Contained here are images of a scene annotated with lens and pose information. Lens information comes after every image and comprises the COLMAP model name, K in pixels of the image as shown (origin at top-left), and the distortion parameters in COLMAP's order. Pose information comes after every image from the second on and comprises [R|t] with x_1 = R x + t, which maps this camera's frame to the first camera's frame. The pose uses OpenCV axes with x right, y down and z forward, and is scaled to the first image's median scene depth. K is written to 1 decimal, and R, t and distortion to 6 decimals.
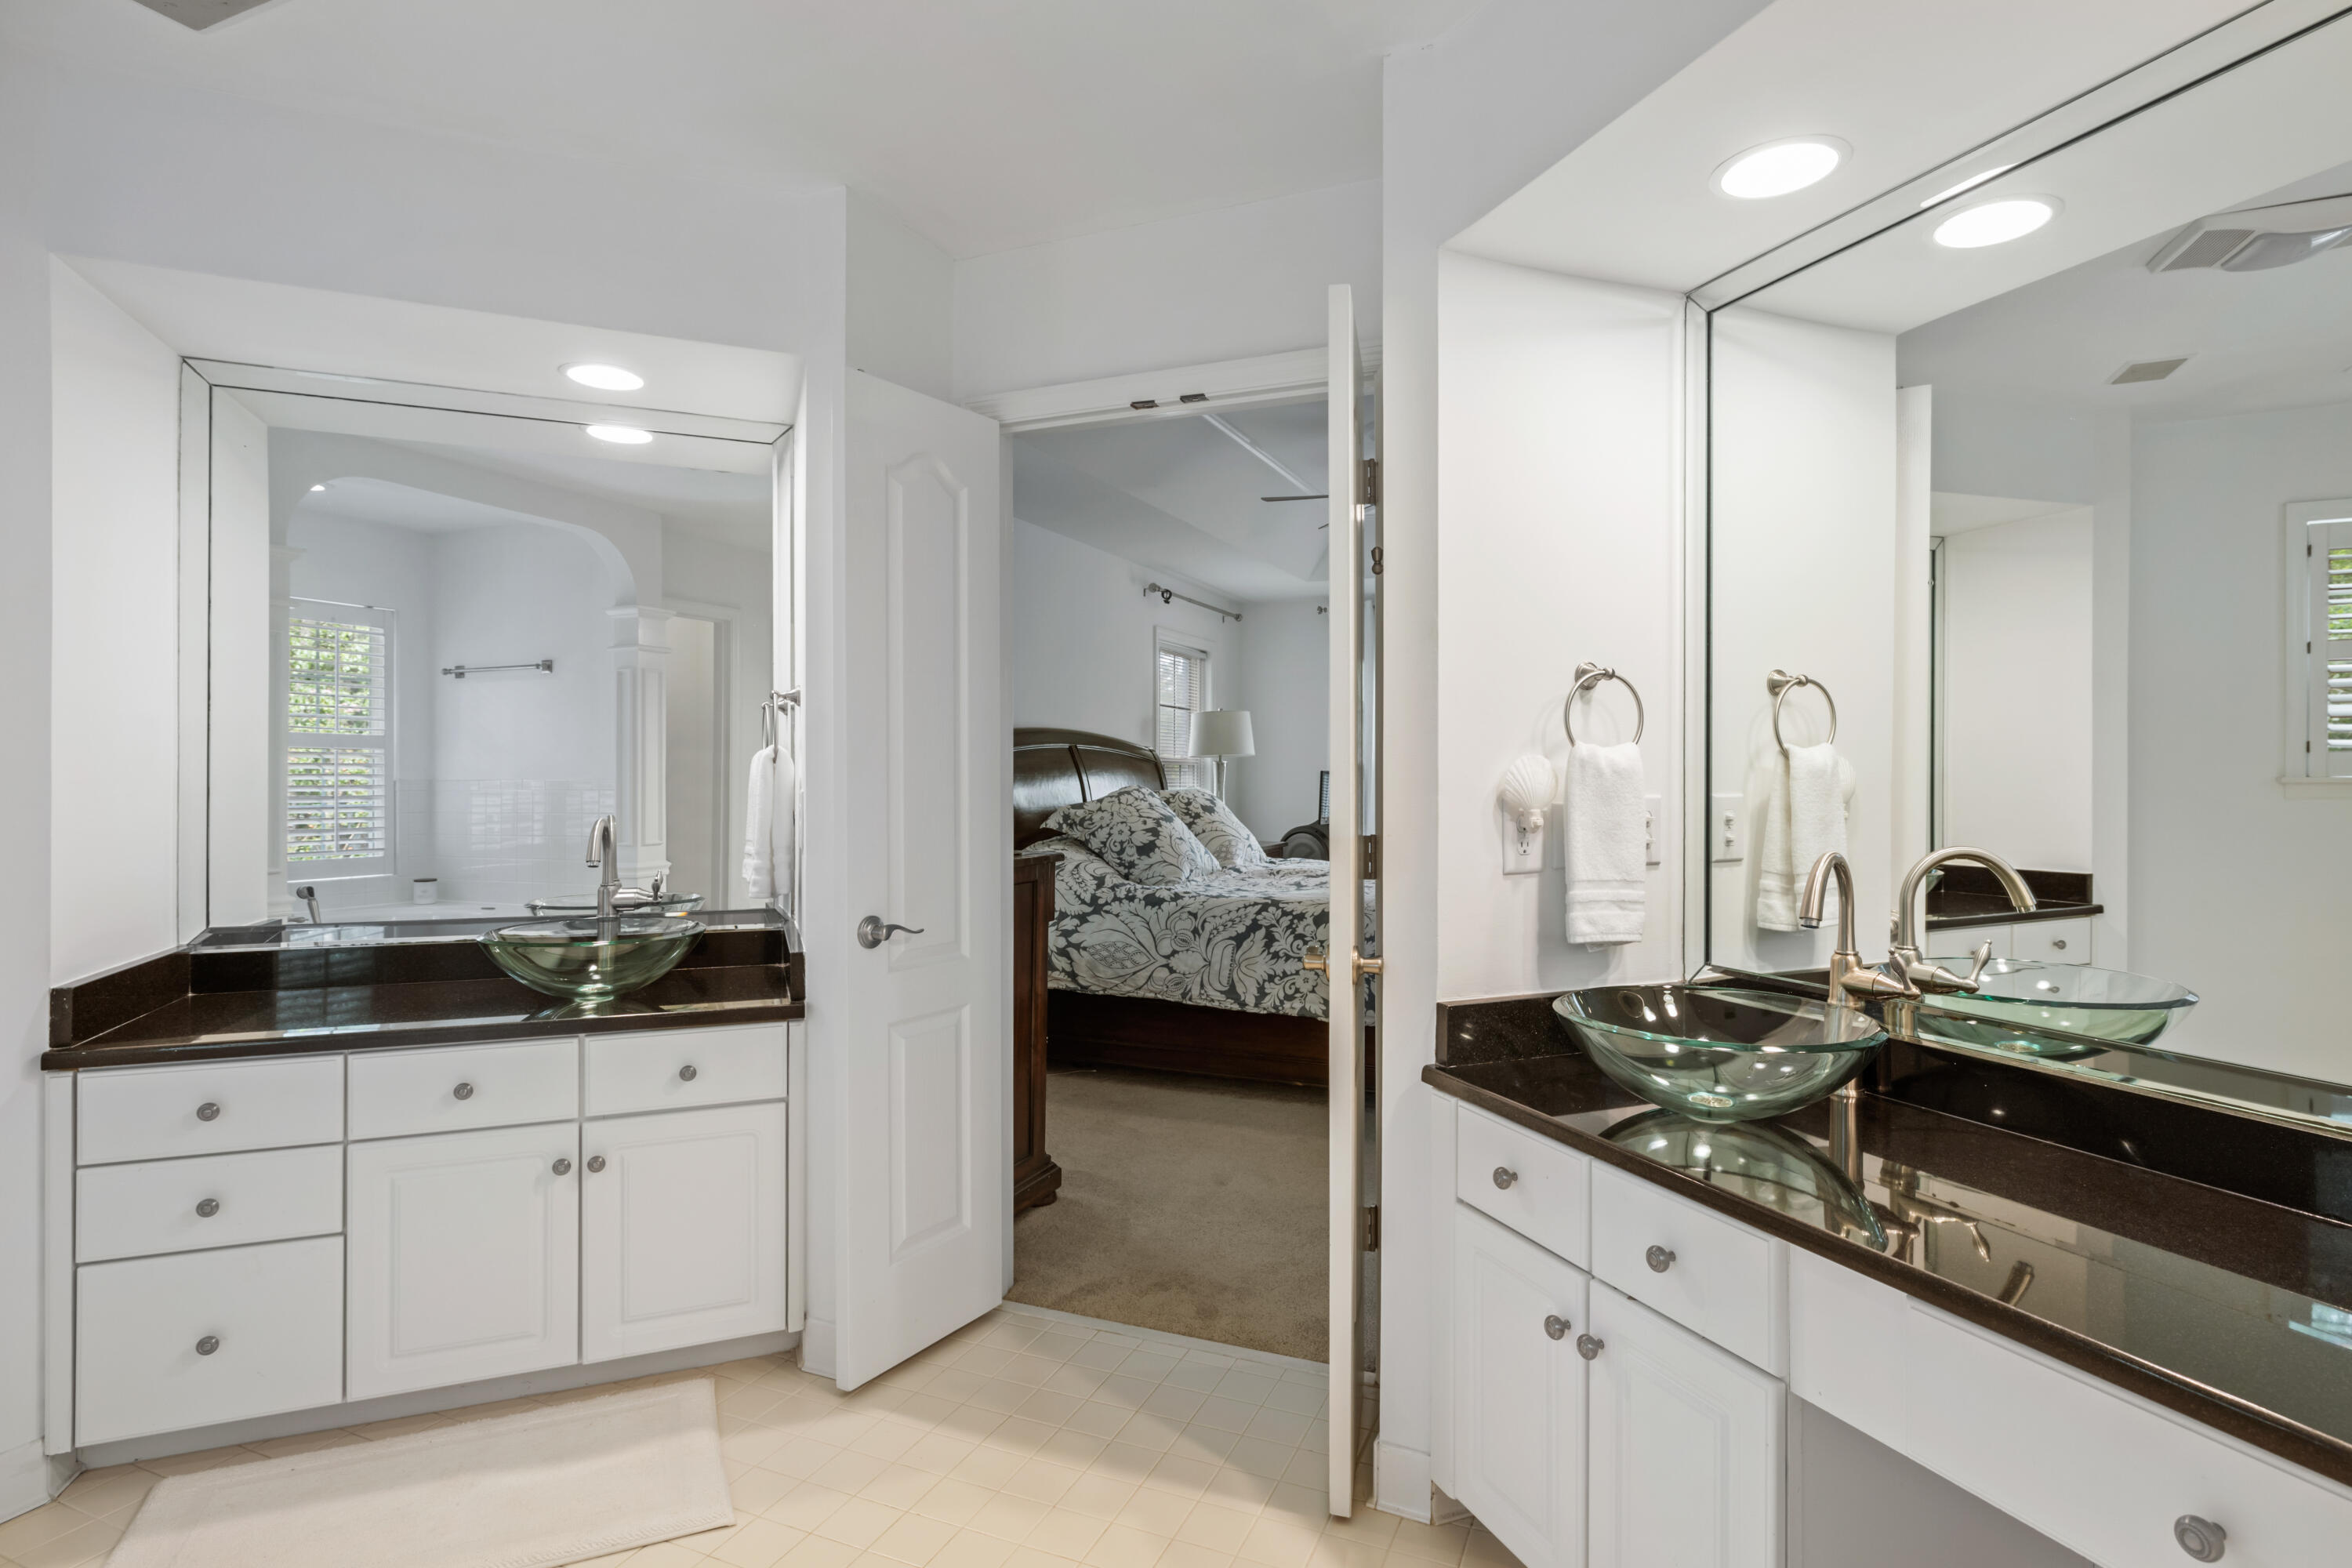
lens RADIAL K [[1116.6, 0, 1179.0], [0, 1116.6, 766.9], [0, 0, 1]] dist [0.000982, 0.000144]
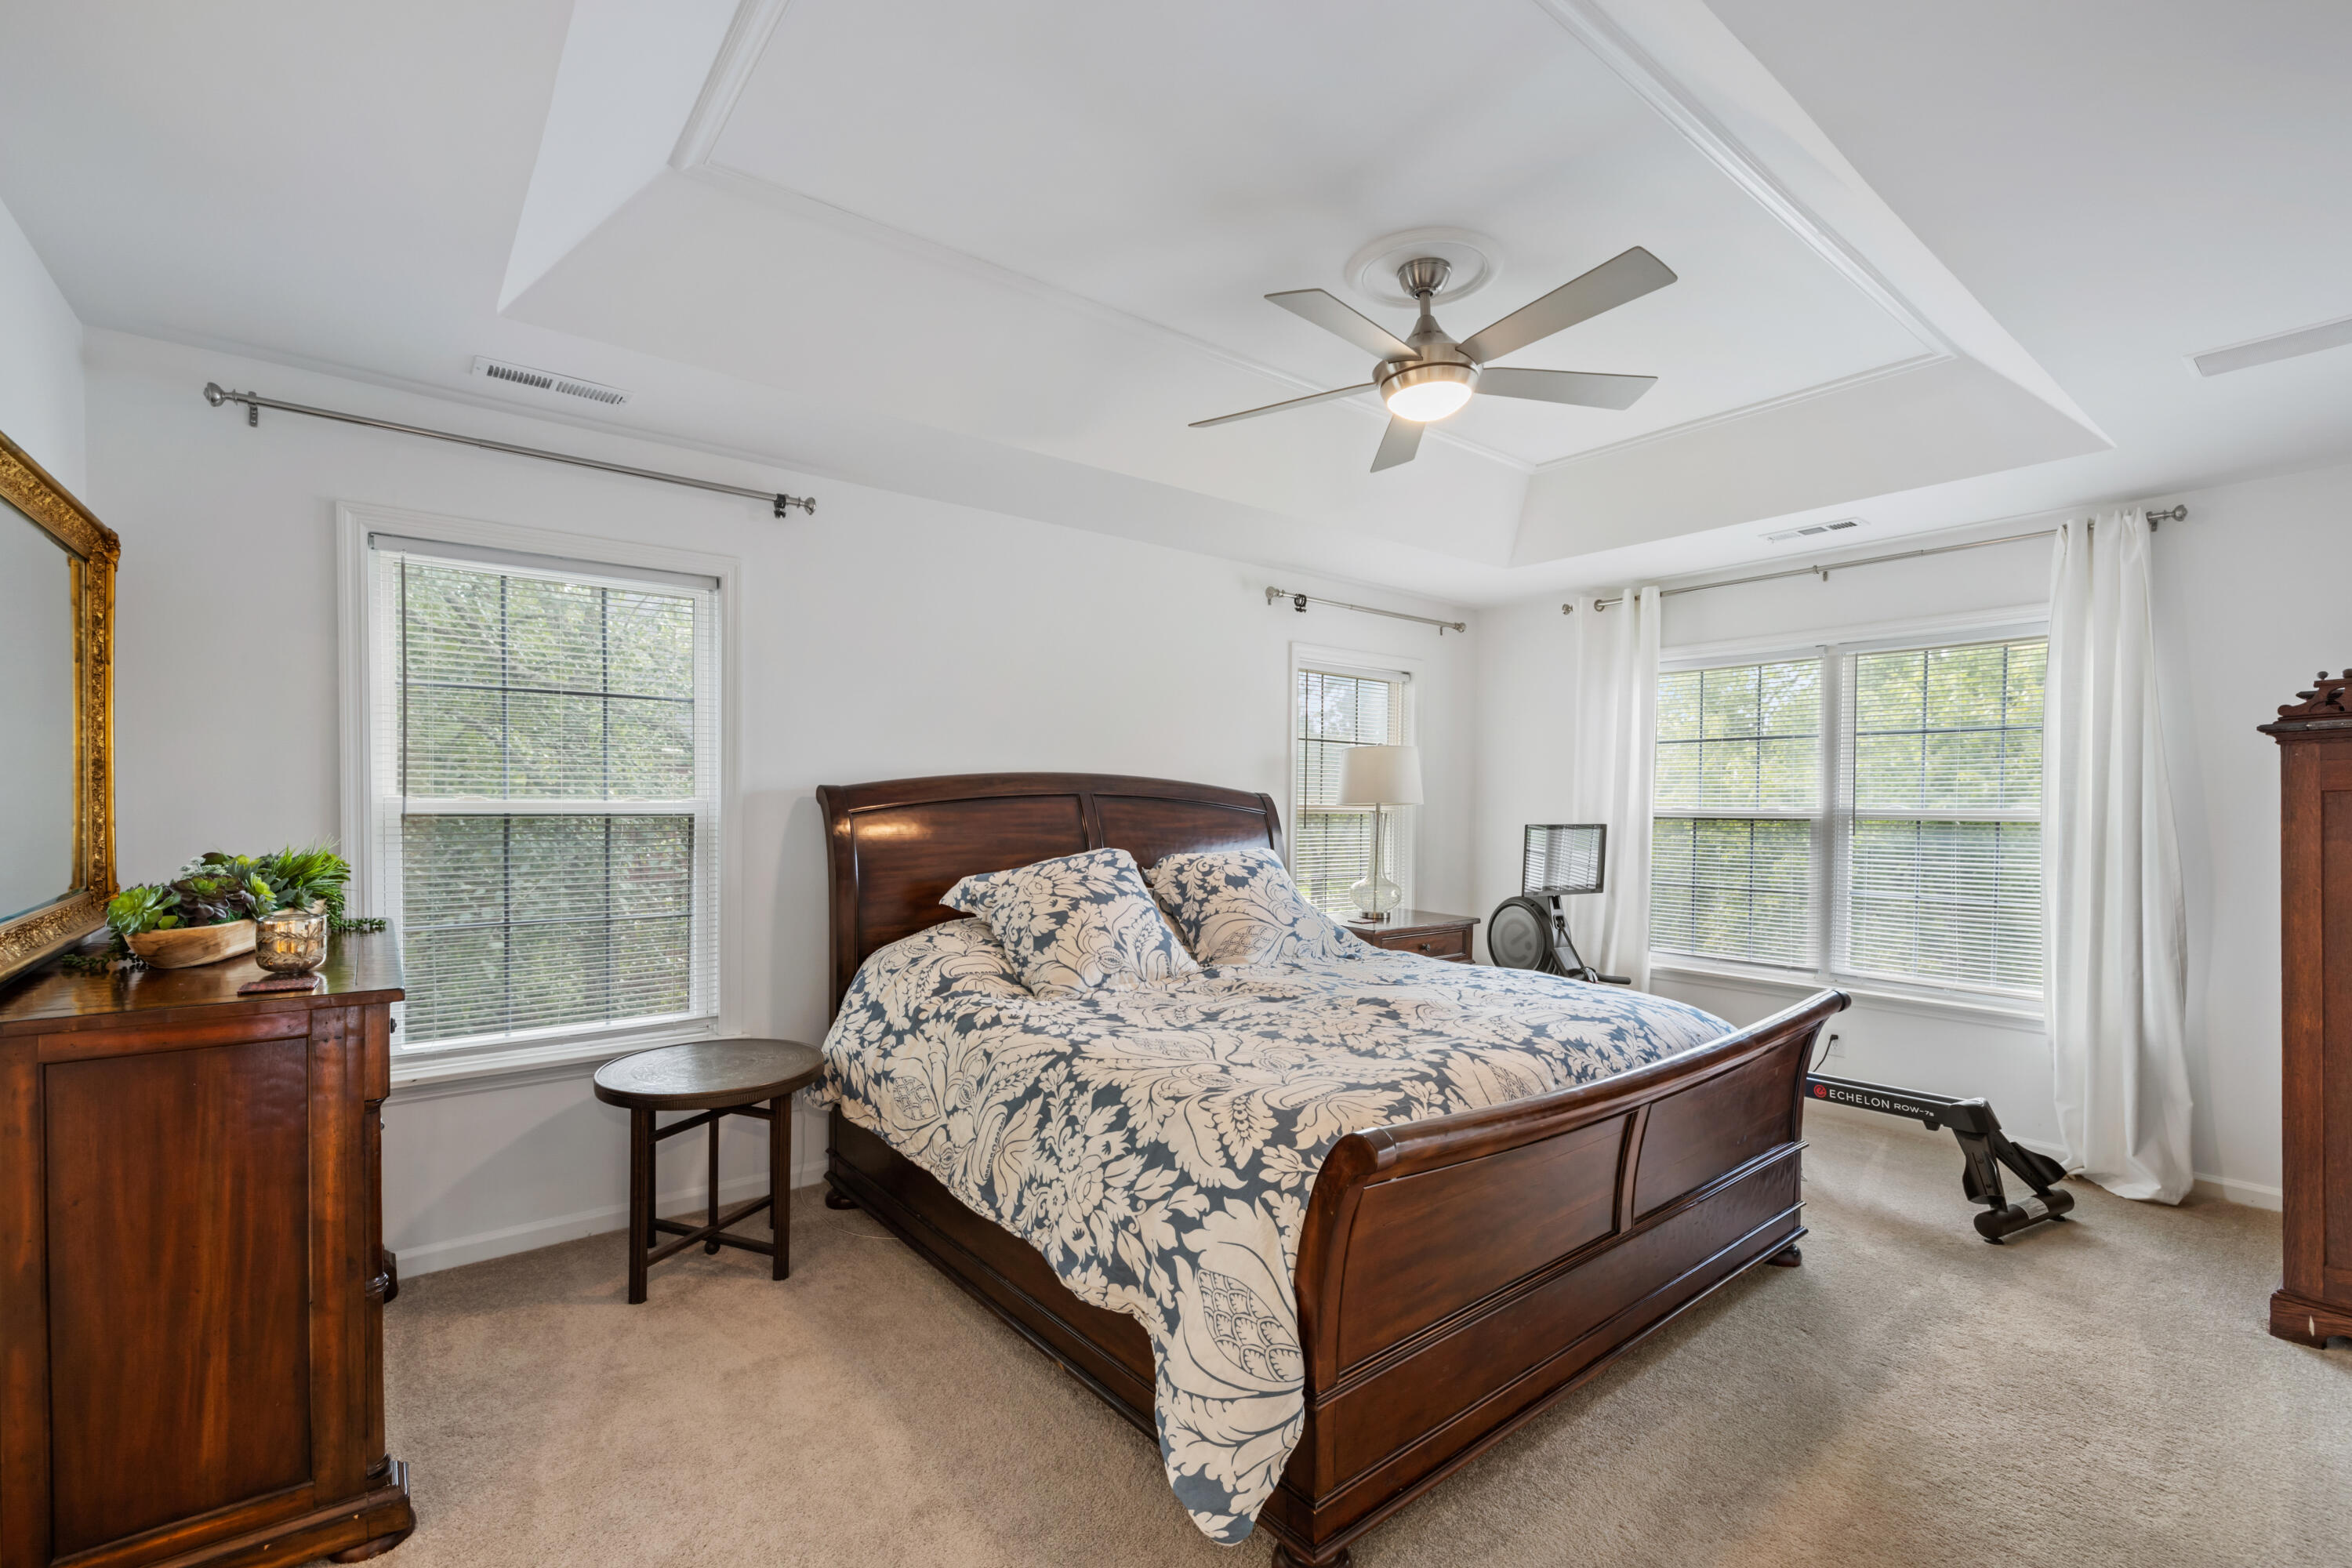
lens RADIAL K [[1004.5, 0, 1181.1], [0, 1004.5, 781.6], [0, 0, 1]] dist [0.000882, -0.000078]
pose [[0.881047, -0.001138, -0.473028, 0.406830], [-0.006857, 0.999861, -0.015178, -0.023744], [0.472980, 0.016617, 0.880916, 0.530088]]
